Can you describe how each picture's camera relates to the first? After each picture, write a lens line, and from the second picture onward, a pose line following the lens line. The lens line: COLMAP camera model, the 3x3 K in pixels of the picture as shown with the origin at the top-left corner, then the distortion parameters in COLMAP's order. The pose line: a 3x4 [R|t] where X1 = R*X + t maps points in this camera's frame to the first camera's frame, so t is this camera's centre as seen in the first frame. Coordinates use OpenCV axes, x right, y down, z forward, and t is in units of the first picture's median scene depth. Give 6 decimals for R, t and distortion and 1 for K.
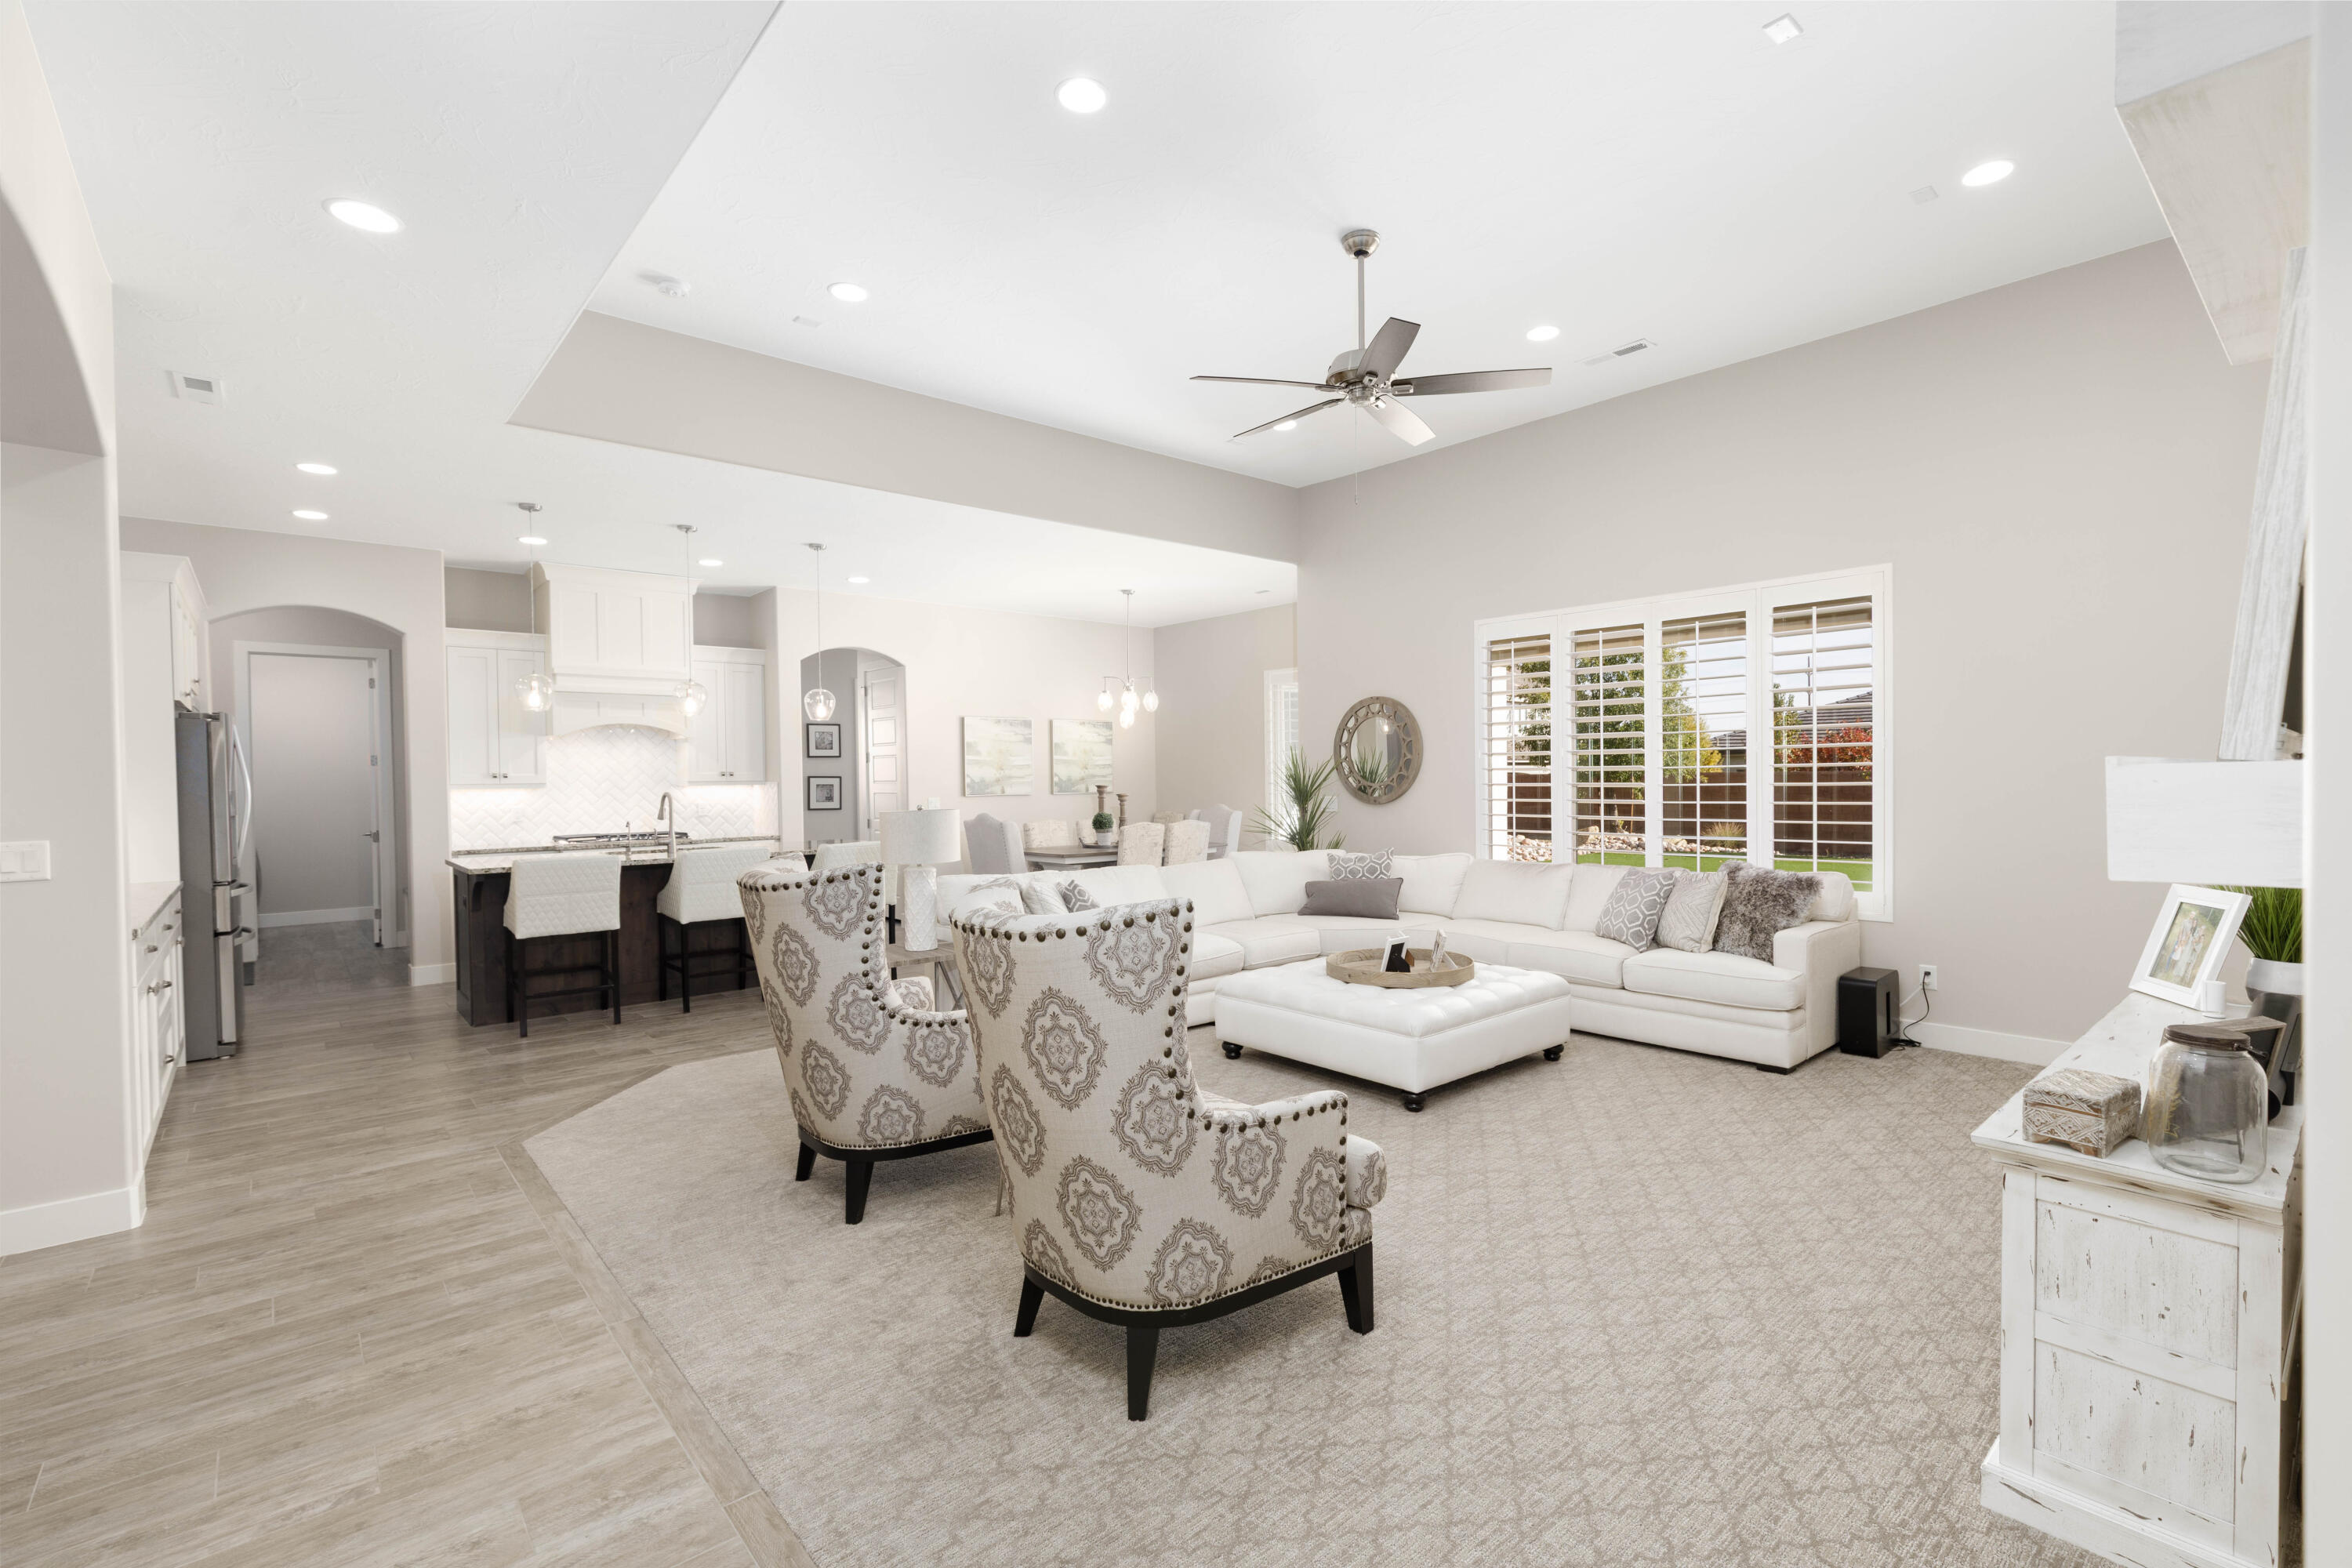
lens RADIAL K [[1052.7, 0, 1183.3], [0, 1052.7, 792.2], [0, 0, 1]] dist [0.004167, -0.000690]
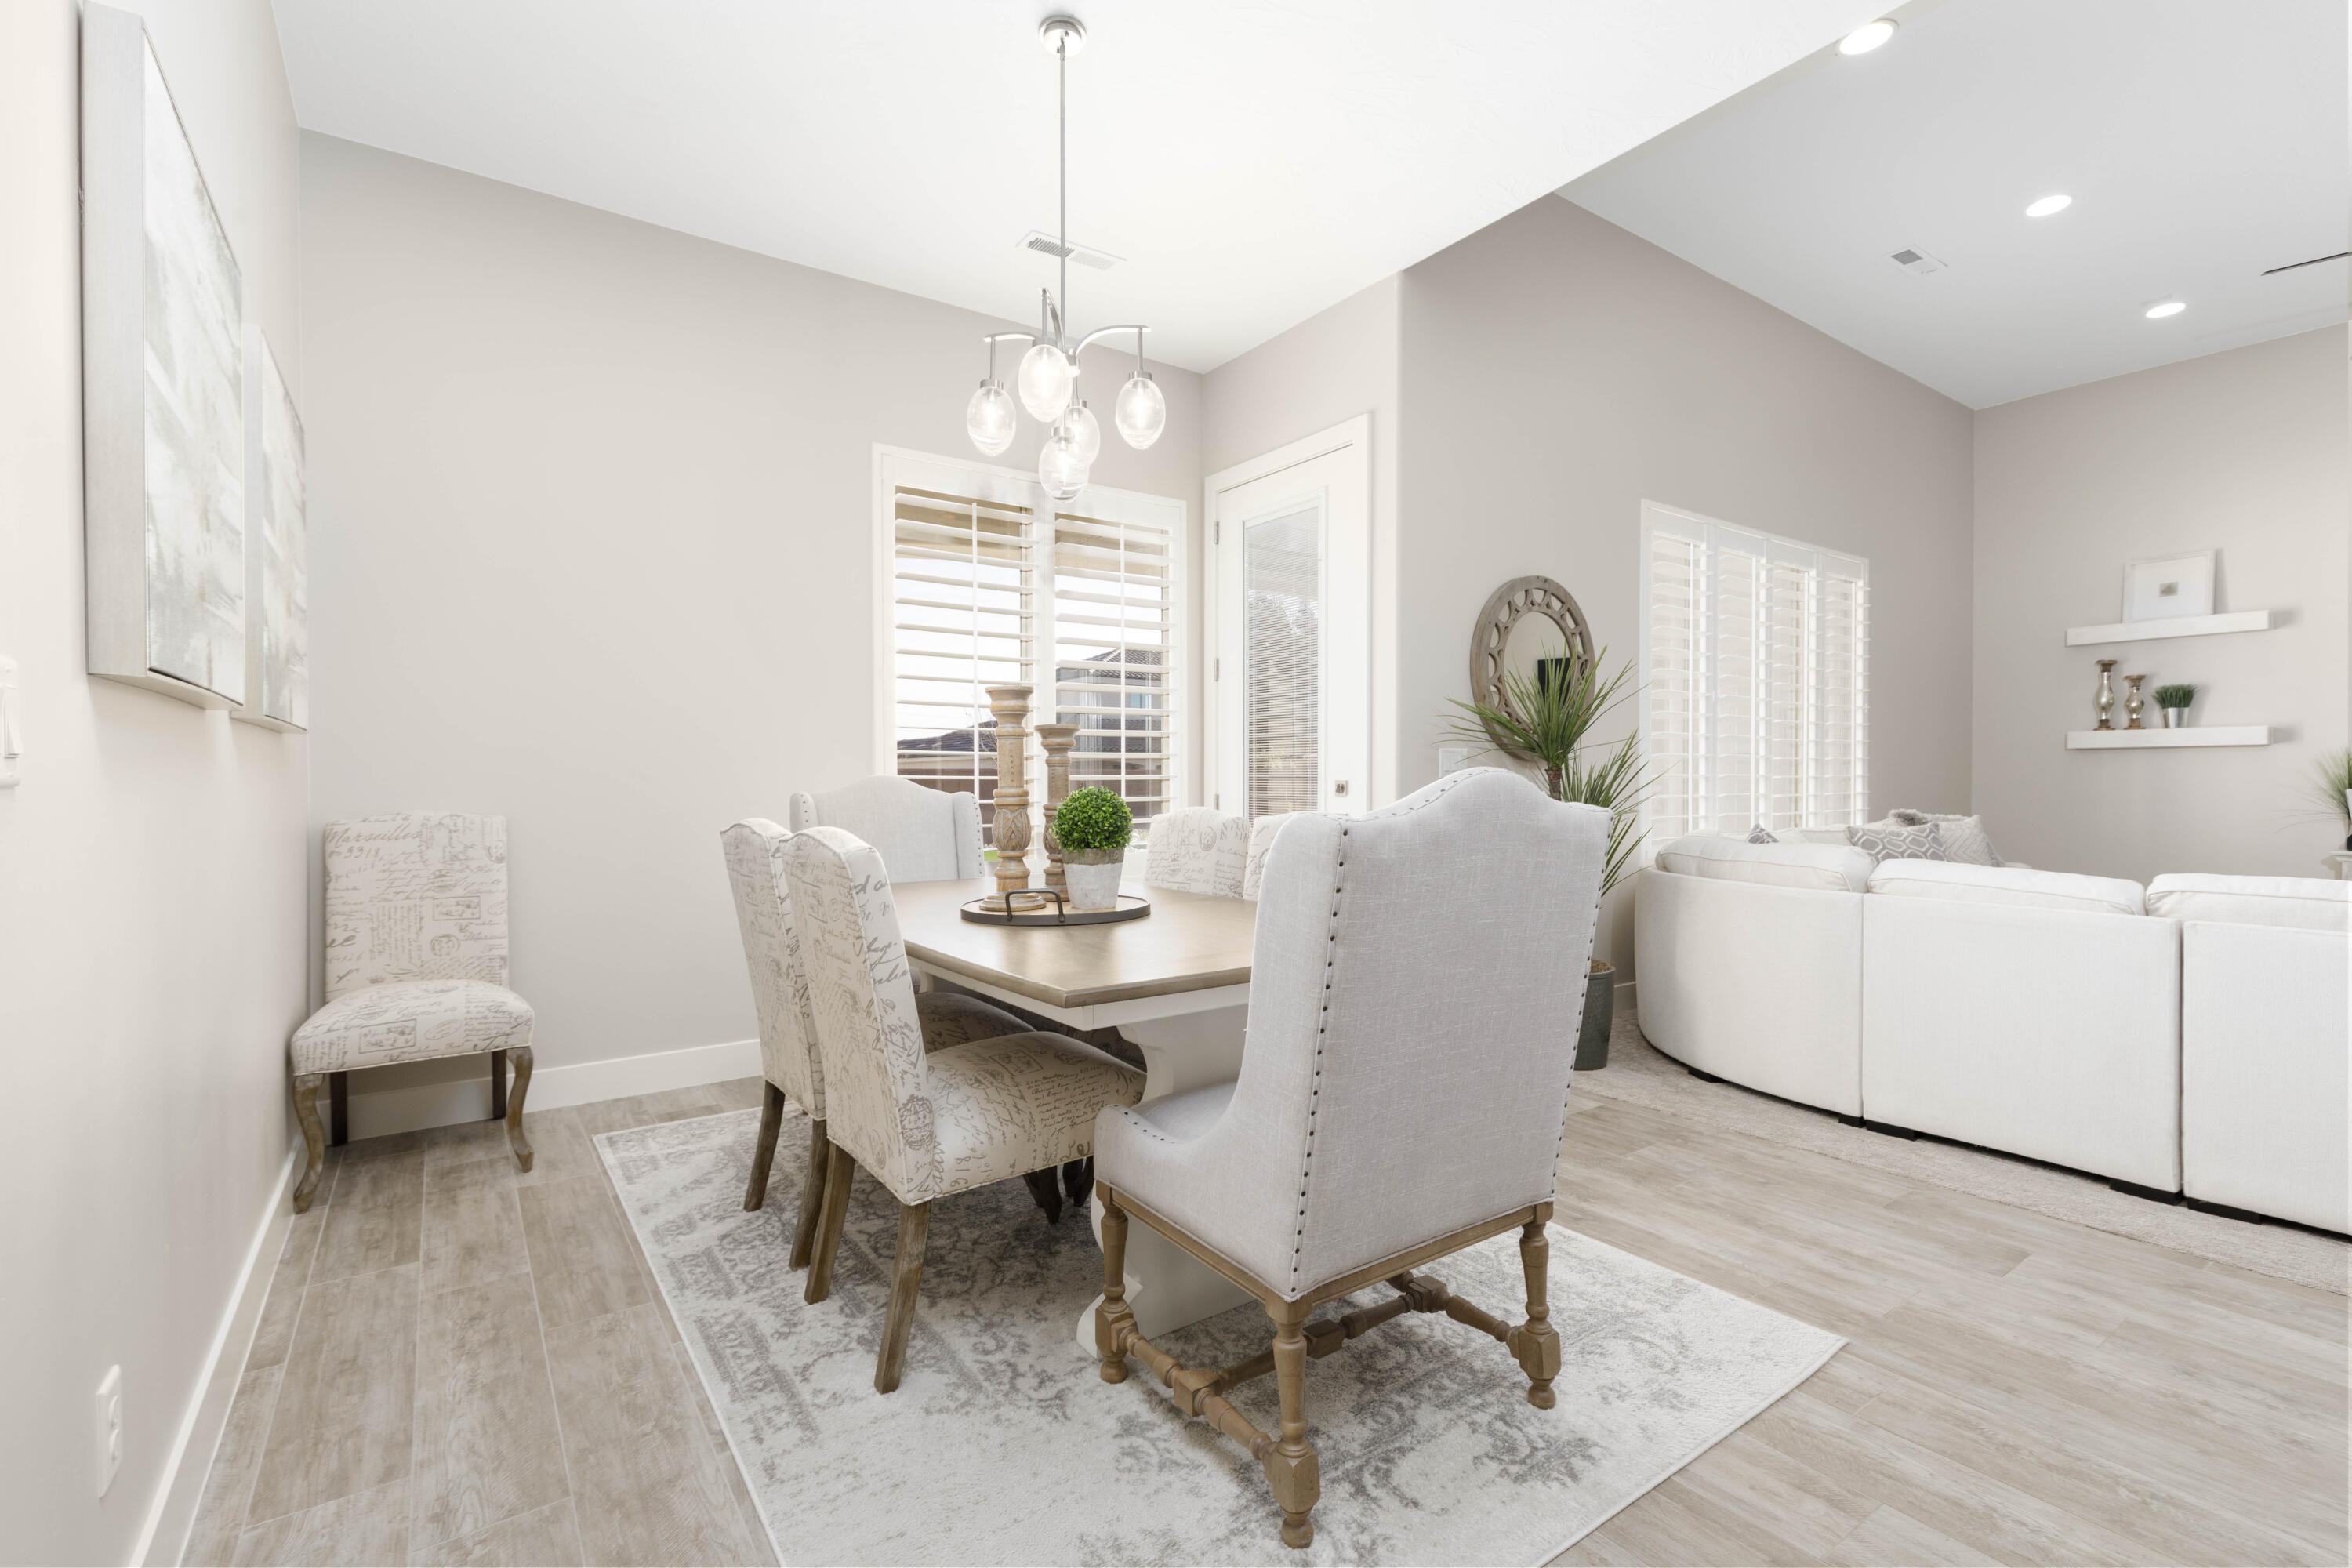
lens RADIAL K [[1052.7, 0, 1187.6], [0, 1052.7, 791.7], [0, 0, 1]] dist [0.004167, -0.000690]
pose [[0.100738, -0.001052, 0.994912, -0.565423], [0.015772, 0.999875, -0.000540, 0.034037], [-0.994788, 0.015746, 0.100742, 1.539986]]
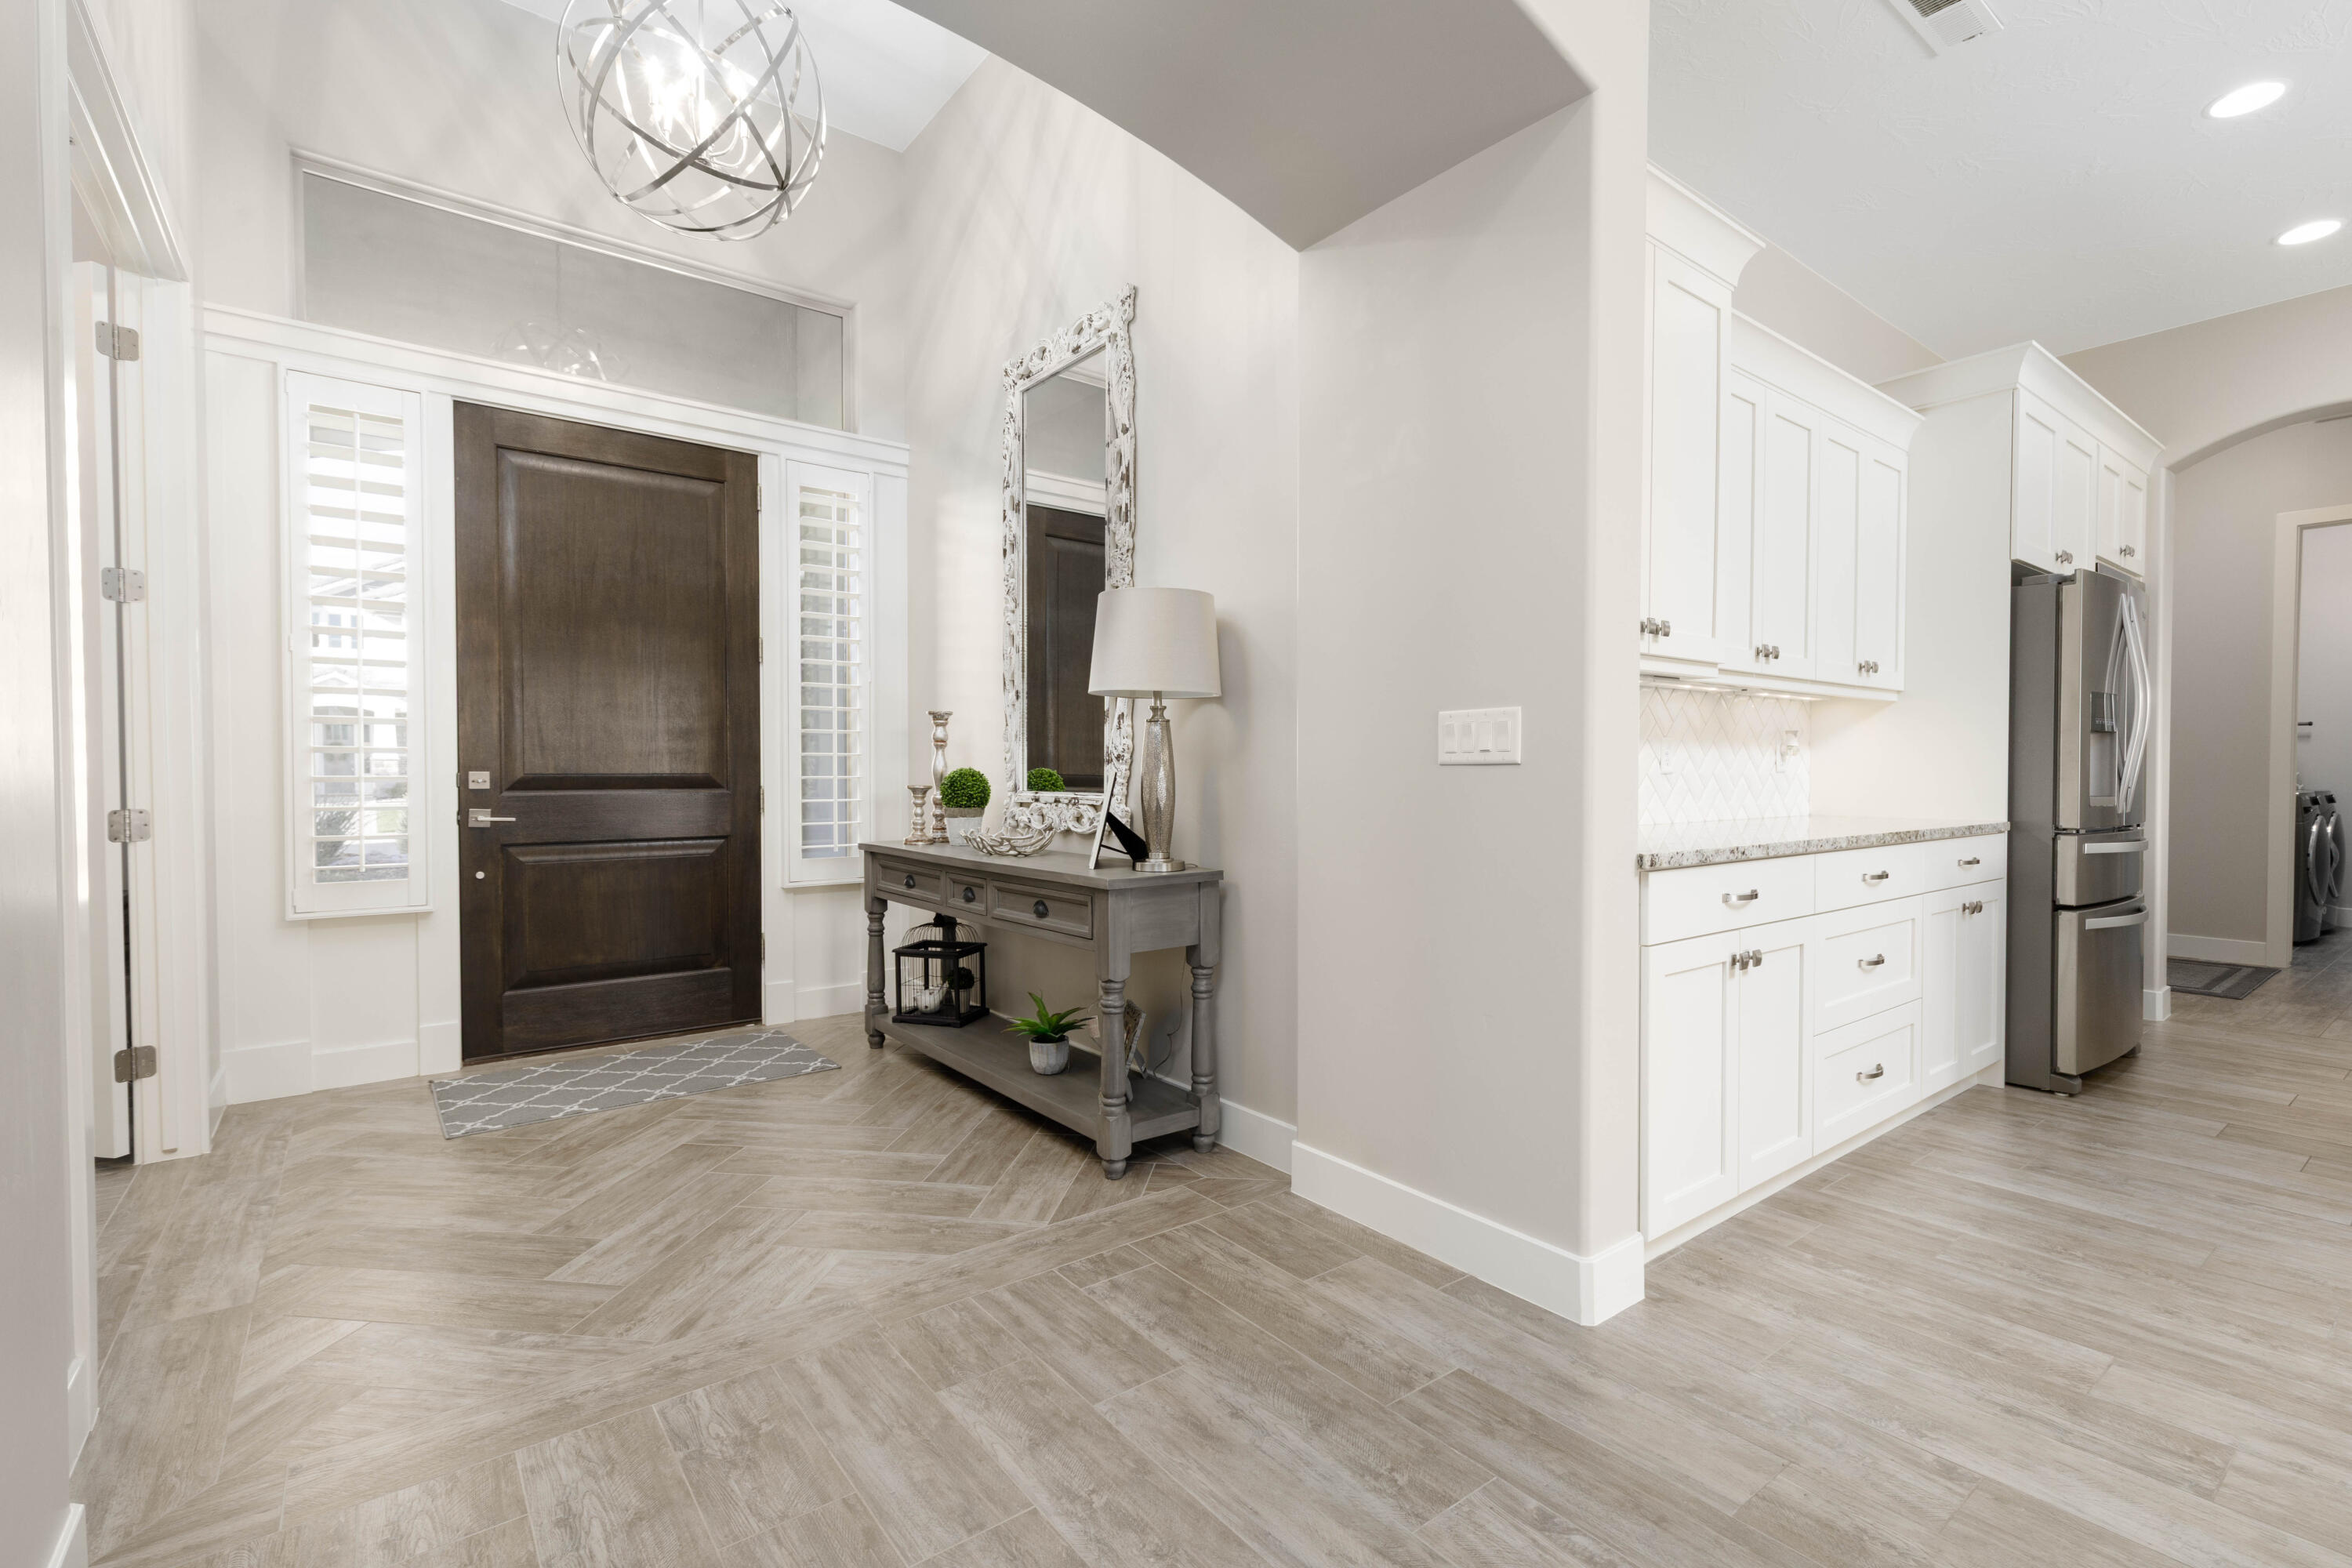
lens RADIAL K [[1052.7, 0, 1192.6], [0, 1052.7, 790.7], [0, 0, 1]] dist [0.004167, -0.000690]
pose [[-0.053926, 0.031383, -0.998052, -0.215262], [-0.015521, 0.999359, 0.032263, 0.046246], [0.998424, 0.017231, -0.053404, 0.467006]]
